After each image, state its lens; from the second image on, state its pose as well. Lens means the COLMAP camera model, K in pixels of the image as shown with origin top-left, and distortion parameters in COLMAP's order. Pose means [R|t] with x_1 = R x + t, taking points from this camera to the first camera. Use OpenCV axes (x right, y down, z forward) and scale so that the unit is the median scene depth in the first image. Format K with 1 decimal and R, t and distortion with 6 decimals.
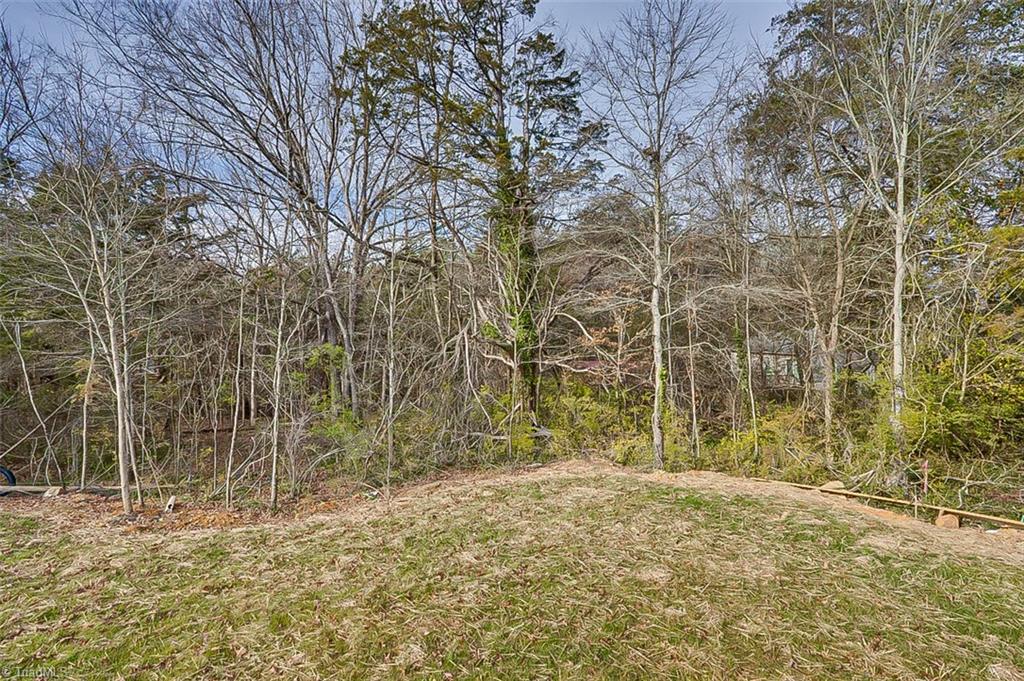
lens RADIAL K [[492.8, 0, 511.1], [0, 492.8, 332.4], [0, 0, 1]] dist [-0.003724, -0.000690]
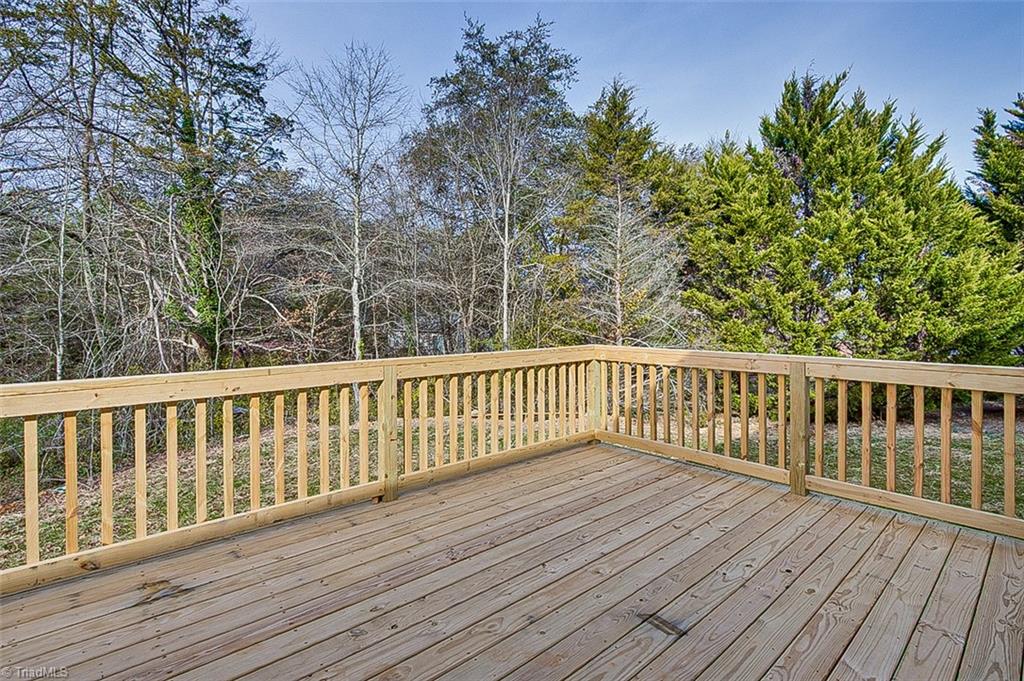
lens RADIAL K [[492.8, 0, 511.1], [0, 492.8, 332.4], [0, 0, 1]] dist [-0.003724, -0.000690]
pose [[0.779643, -0.025674, 0.625698, -0.154843], [0.001998, 0.999256, 0.038512, 0.000119], [-0.626221, -0.028776, 0.779114, -0.199814]]
